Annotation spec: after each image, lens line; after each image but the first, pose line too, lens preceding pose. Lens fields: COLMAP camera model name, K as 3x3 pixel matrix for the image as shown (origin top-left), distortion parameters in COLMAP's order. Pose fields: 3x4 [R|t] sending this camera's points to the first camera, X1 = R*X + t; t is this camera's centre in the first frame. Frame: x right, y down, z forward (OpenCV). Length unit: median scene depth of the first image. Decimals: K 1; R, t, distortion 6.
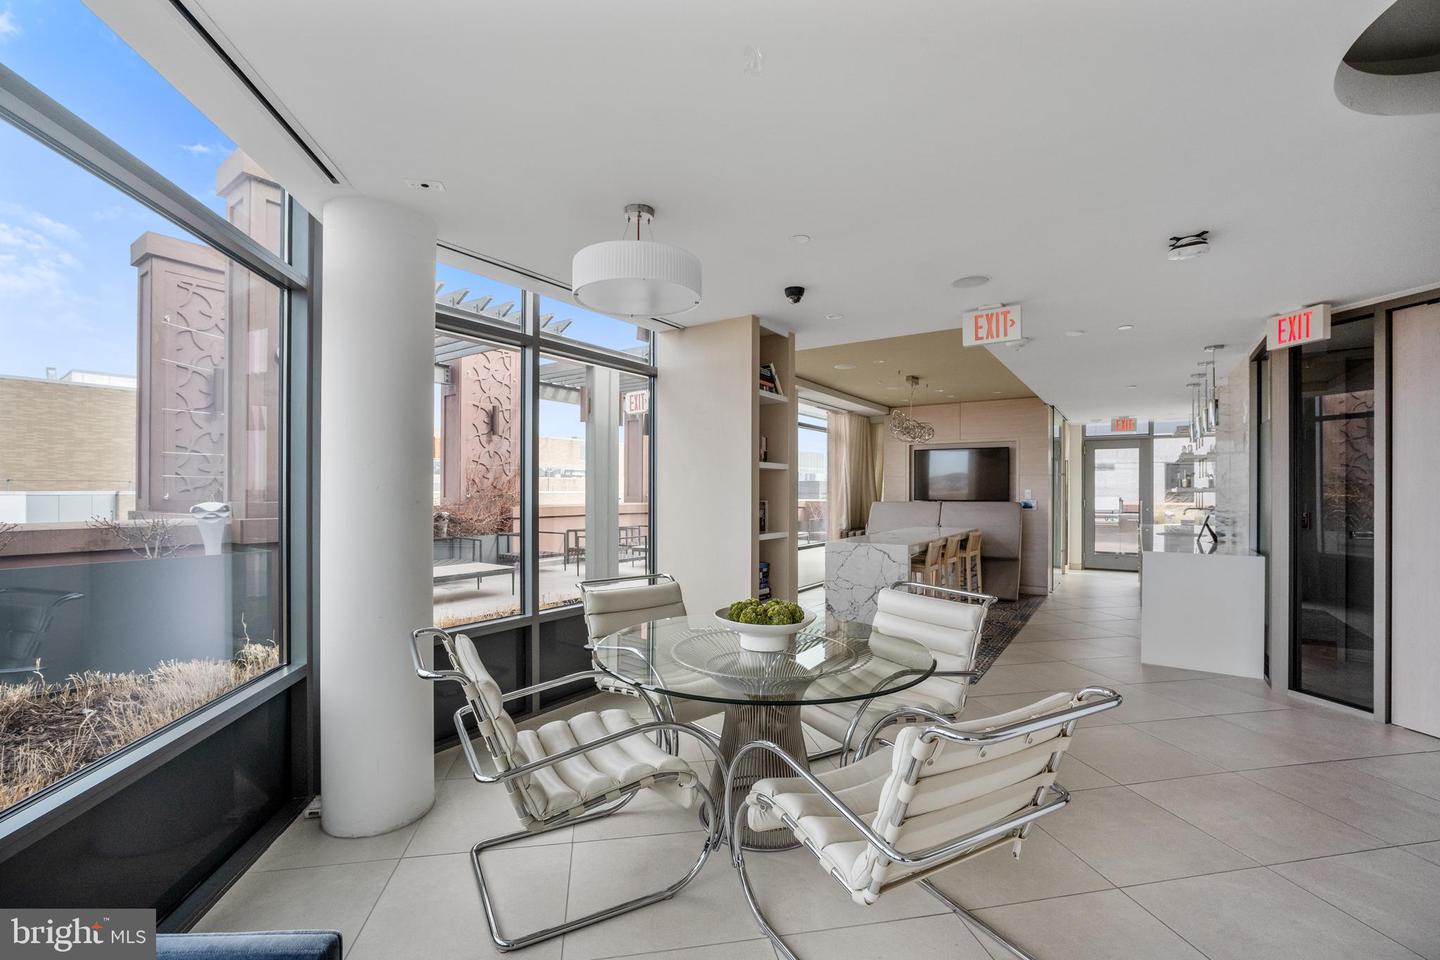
lens RADIAL K [[619.7, 0, 722.2], [0, 619.7, 496.5], [0, 0, 1]] dist [-0.009764, 0.000299]
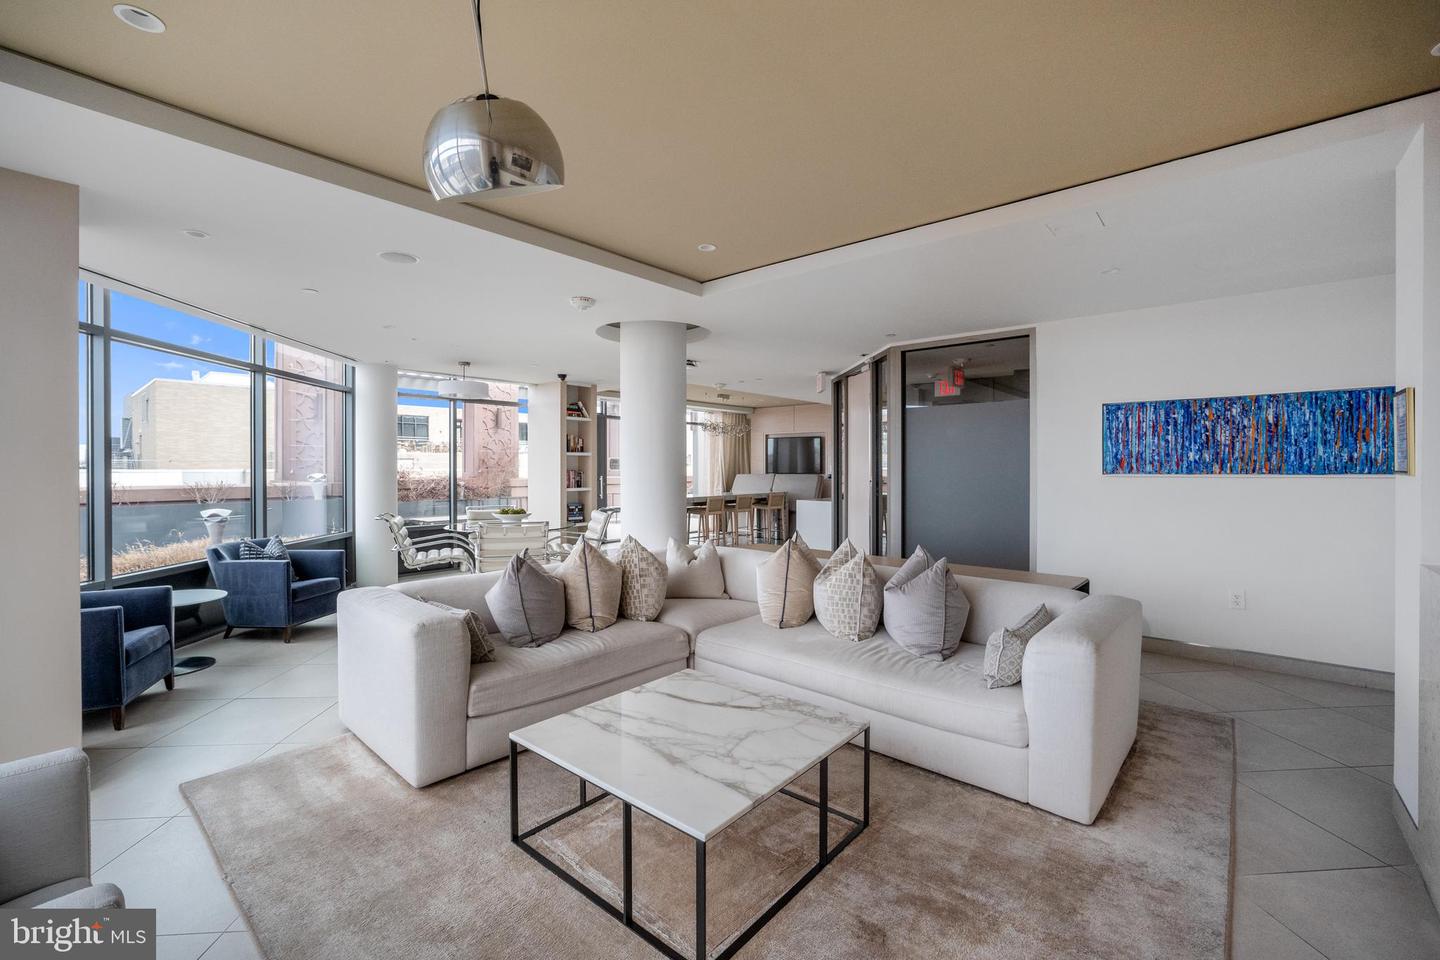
lens RADIAL K [[608.8, 0, 702.6], [0, 608.8, 476.6], [0, 0, 1]] dist [0.000265, 0.000613]
pose [[0.992232, -0.002603, -0.124371, 0.696750], [0.003469, 0.999971, 0.006746, 0.009646], [0.124350, -0.007125, 0.992213, -0.854703]]
